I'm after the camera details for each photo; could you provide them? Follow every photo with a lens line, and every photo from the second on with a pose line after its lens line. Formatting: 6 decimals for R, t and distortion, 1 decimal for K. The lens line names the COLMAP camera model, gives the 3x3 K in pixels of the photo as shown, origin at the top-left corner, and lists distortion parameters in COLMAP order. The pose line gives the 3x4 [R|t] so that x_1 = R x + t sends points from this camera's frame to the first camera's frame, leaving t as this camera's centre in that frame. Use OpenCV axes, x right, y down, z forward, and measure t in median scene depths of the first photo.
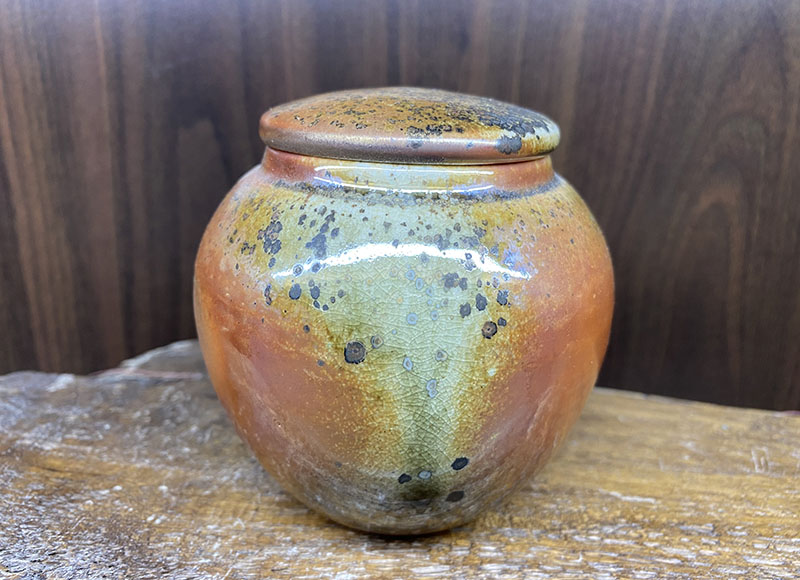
lens RADIAL K [[601.7, 0, 401.7], [0, 601.7, 292.7], [0, 0, 1]] dist [-0.032620, 0.011424]
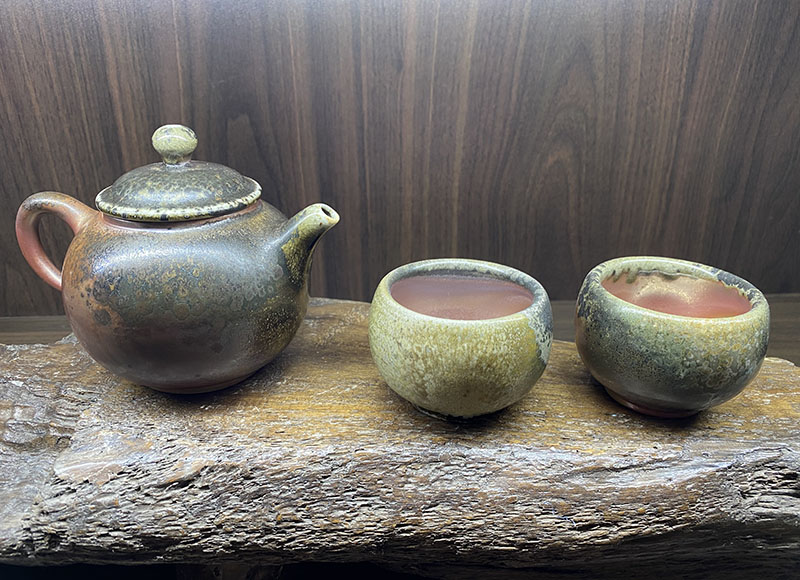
lens RADIAL K [[601.7, 0, 400.7], [0, 601.7, 272.4], [0, 0, 1]] dist [-0.032620, 0.011424]
pose [[0.999907, -0.003864, -0.013084, 0.129508], [0.004302, 0.999427, 0.033569, -0.040188], [0.012947, -0.033622, 0.999351, -0.545104]]
